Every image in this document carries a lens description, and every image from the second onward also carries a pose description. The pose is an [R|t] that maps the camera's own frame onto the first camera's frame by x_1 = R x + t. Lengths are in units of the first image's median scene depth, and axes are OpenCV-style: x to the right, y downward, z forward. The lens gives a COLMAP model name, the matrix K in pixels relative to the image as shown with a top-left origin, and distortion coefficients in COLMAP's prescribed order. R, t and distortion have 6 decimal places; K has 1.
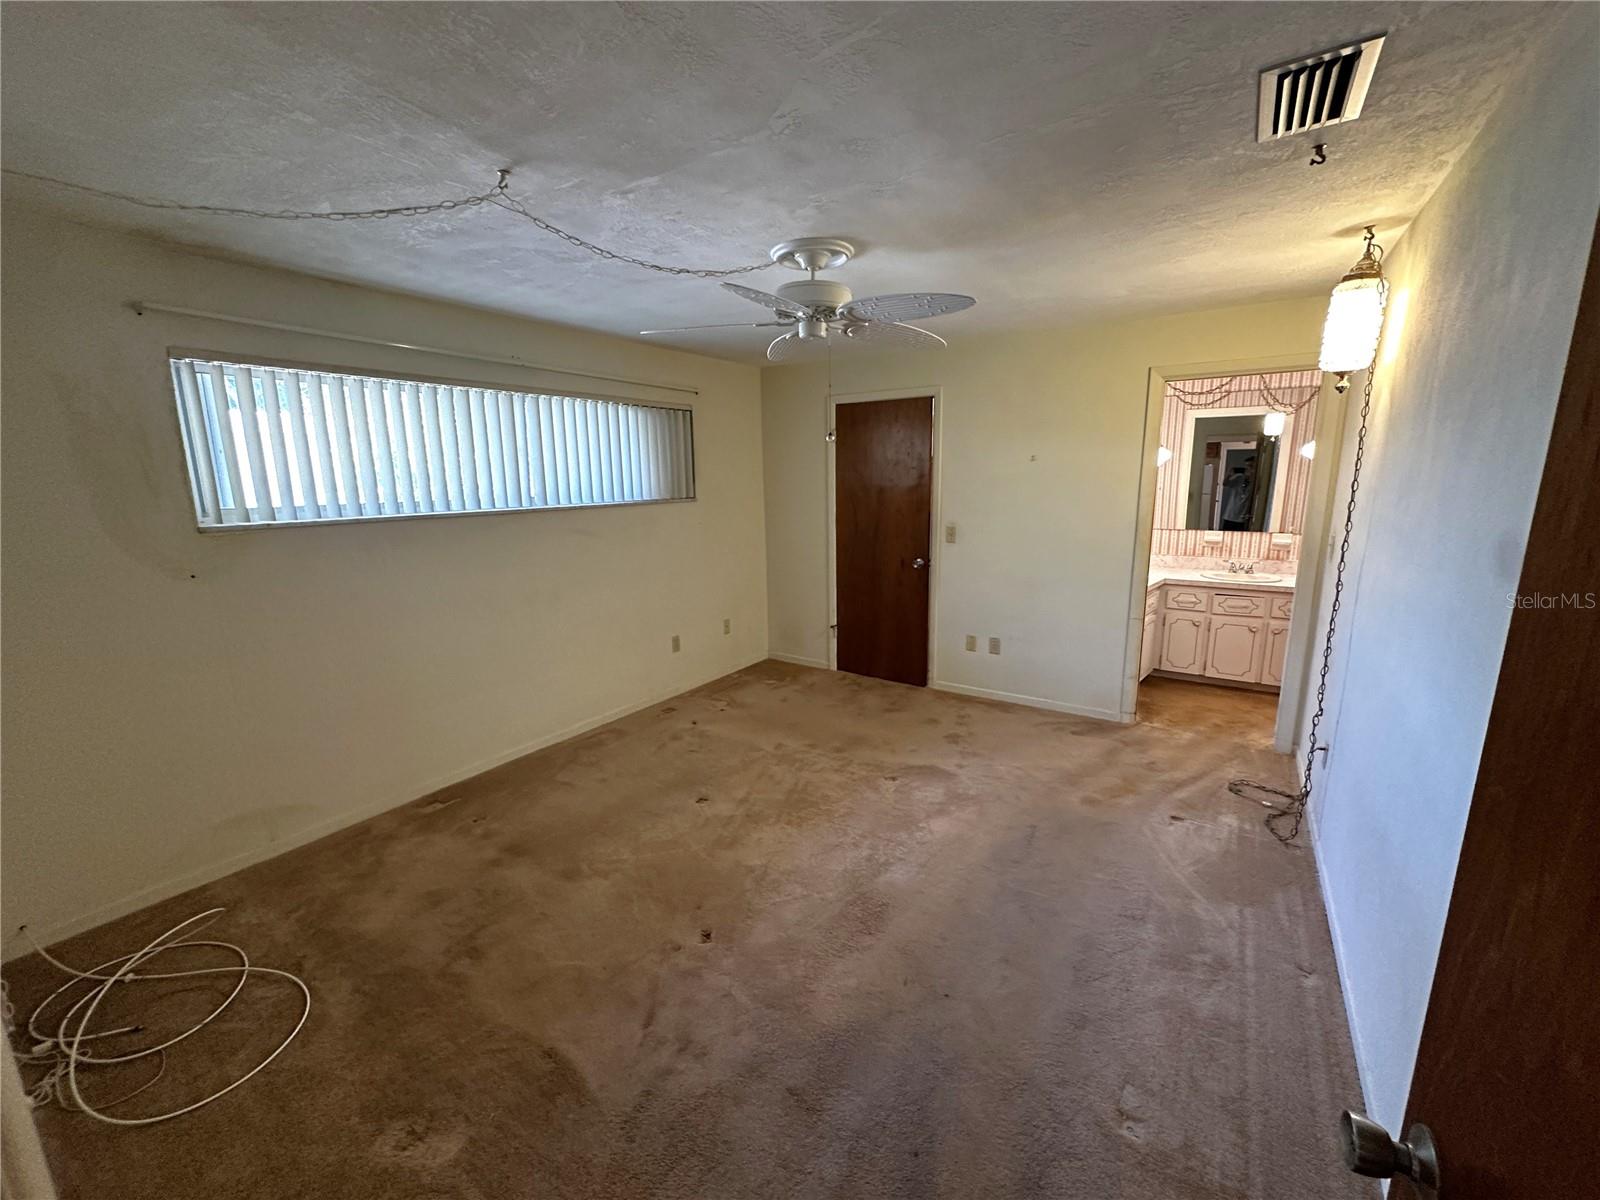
lens RADIAL K [[637.1, 0, 797.6], [0, 637.1, 601.4], [0, 0, 1]] dist [-0.002133, -0.000397]
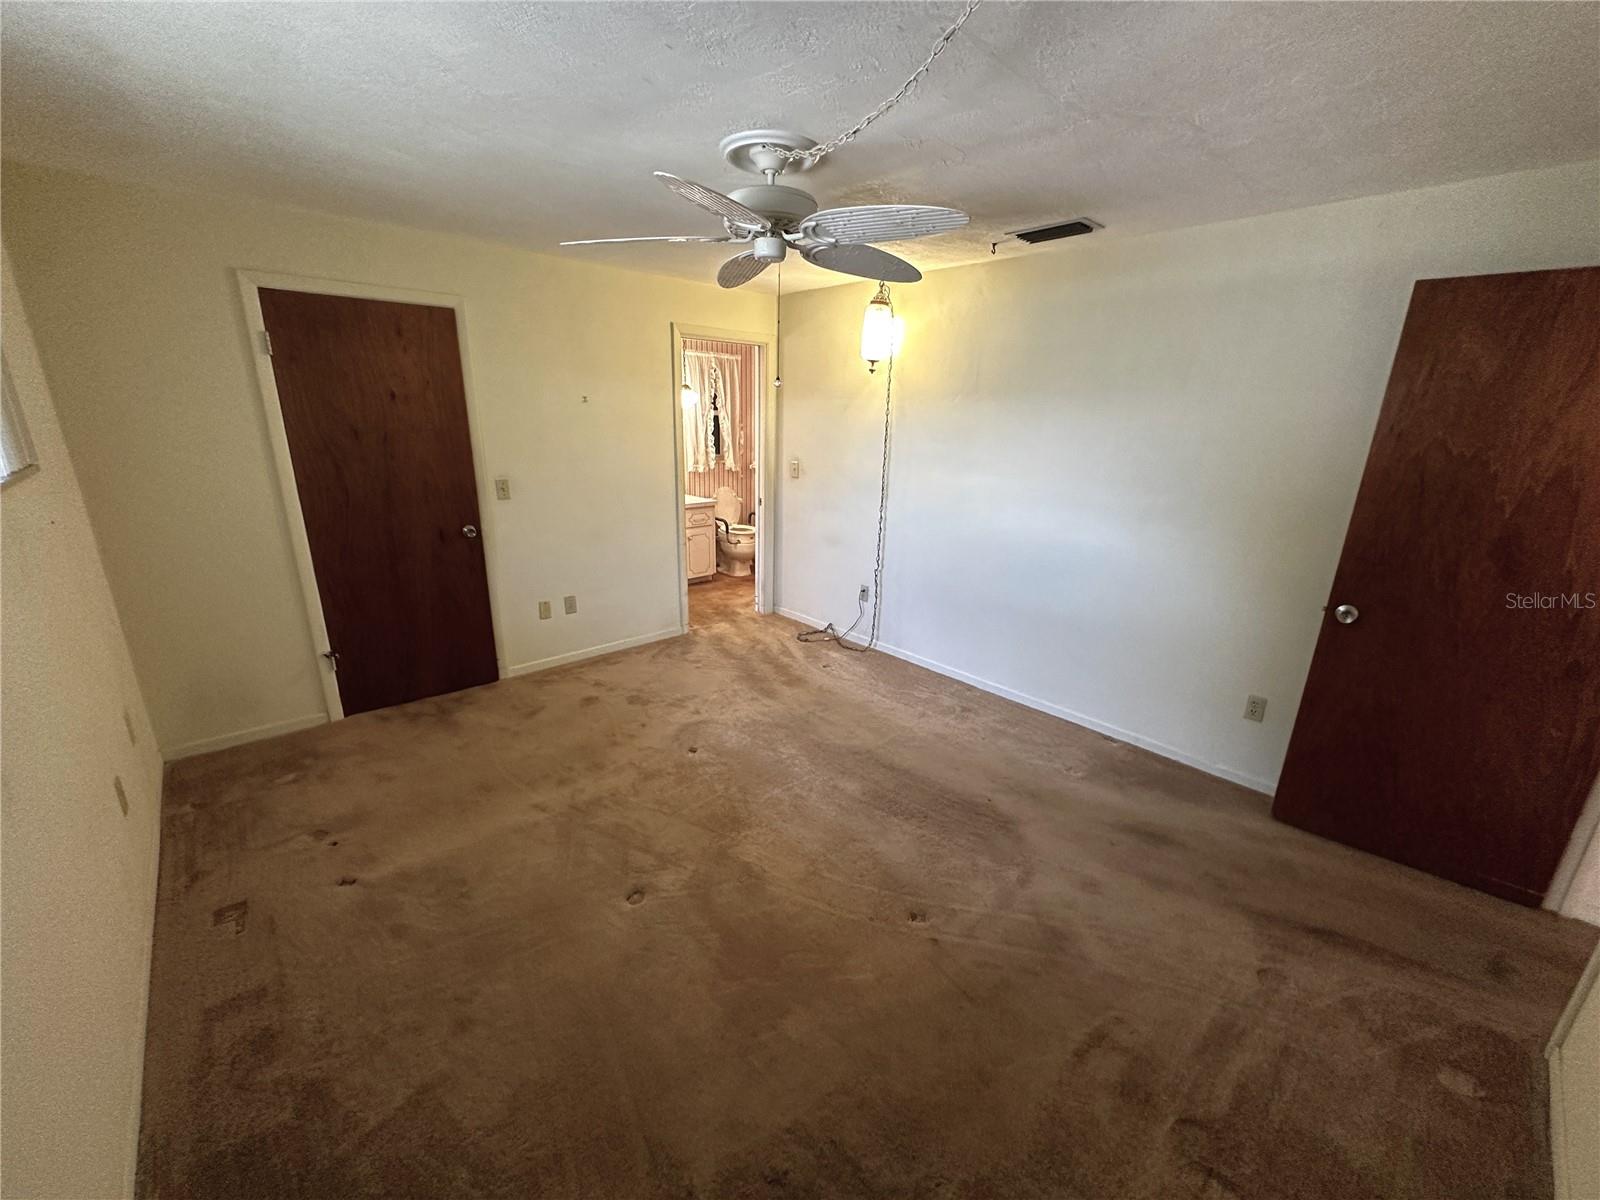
lens RADIAL K [[637.1, 0, 802.0], [0, 637.1, 597.8], [0, 0, 1]] dist [-0.002133, -0.000397]
pose [[0.238687, -0.257433, 0.936353, -0.482179], [0.167416, 0.960694, 0.221449, -0.090089], [-0.956557, 0.103904, 0.272404, 0.430541]]
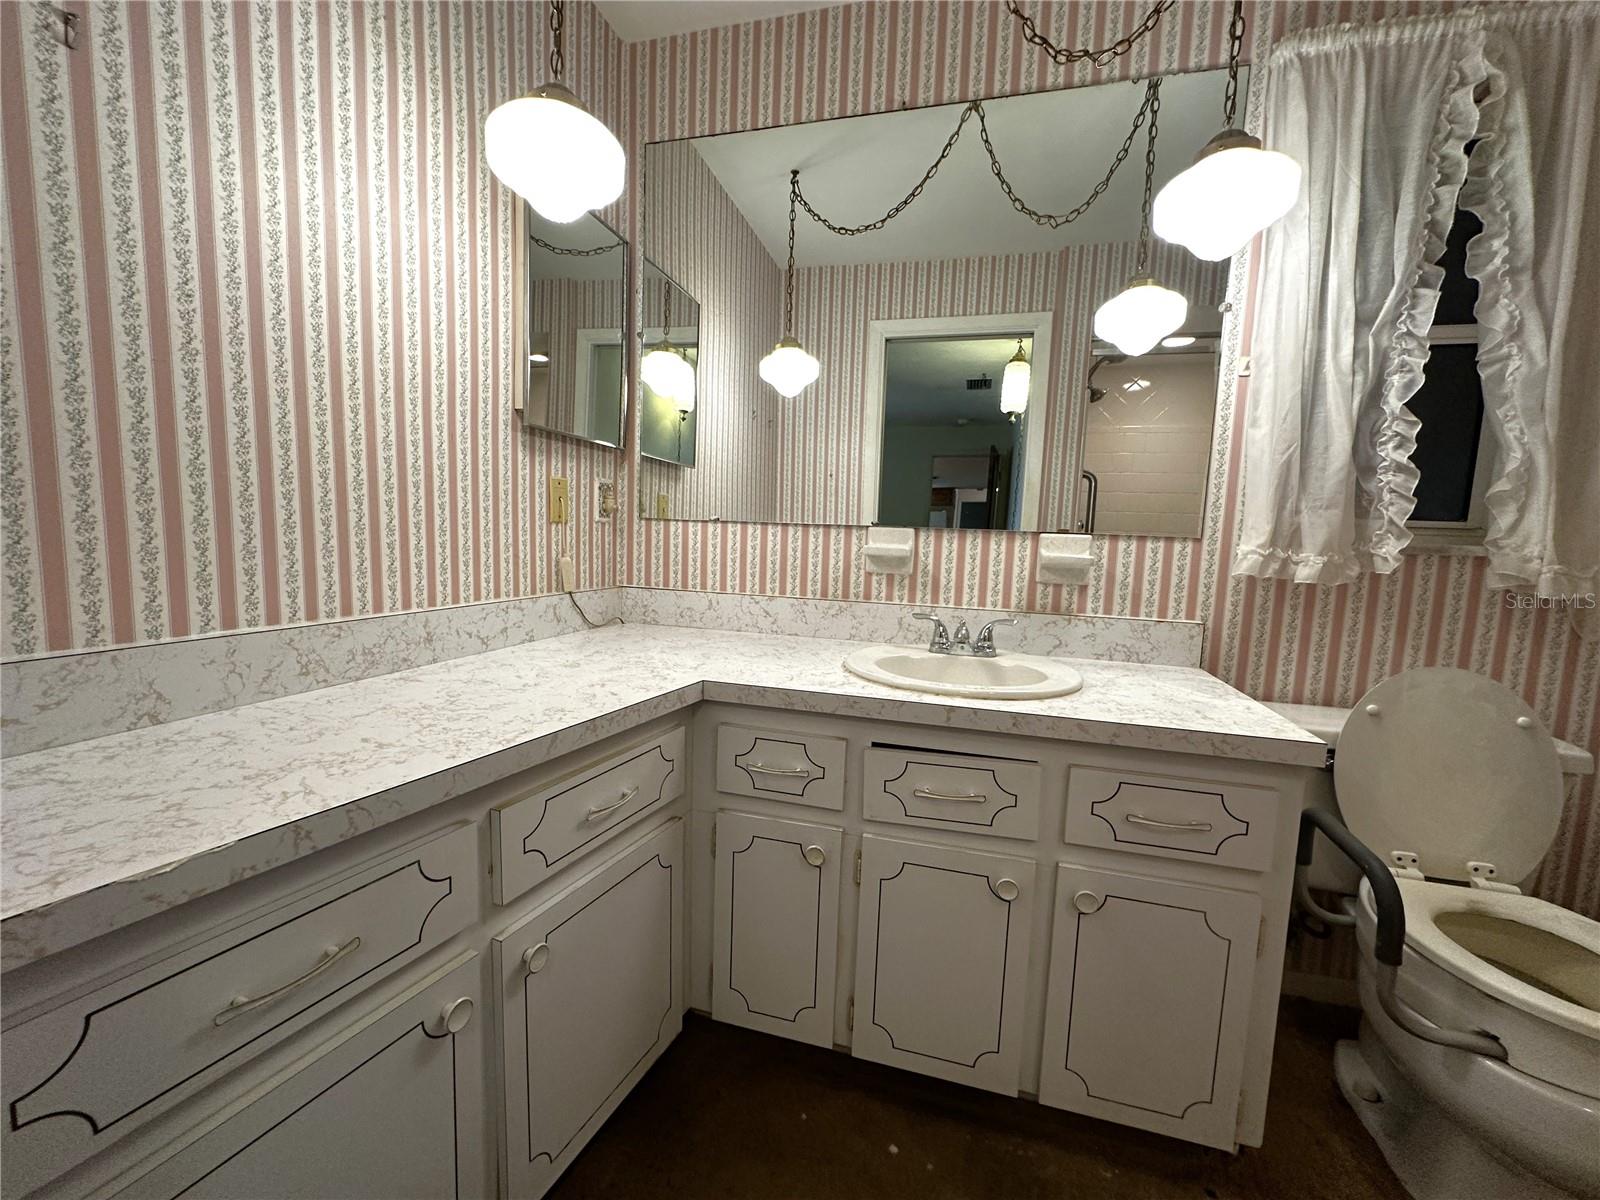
lens RADIAL K [[637.1, 0, 794.2], [0, 637.1, 603.7], [0, 0, 1]] dist [-0.002133, -0.000397]
pose [[0.950582, 0.014184, 0.310150, 0.577803], [0.013270, 0.996187, -0.086230, -0.047927], [-0.310190, 0.086085, 0.946769, 0.806095]]
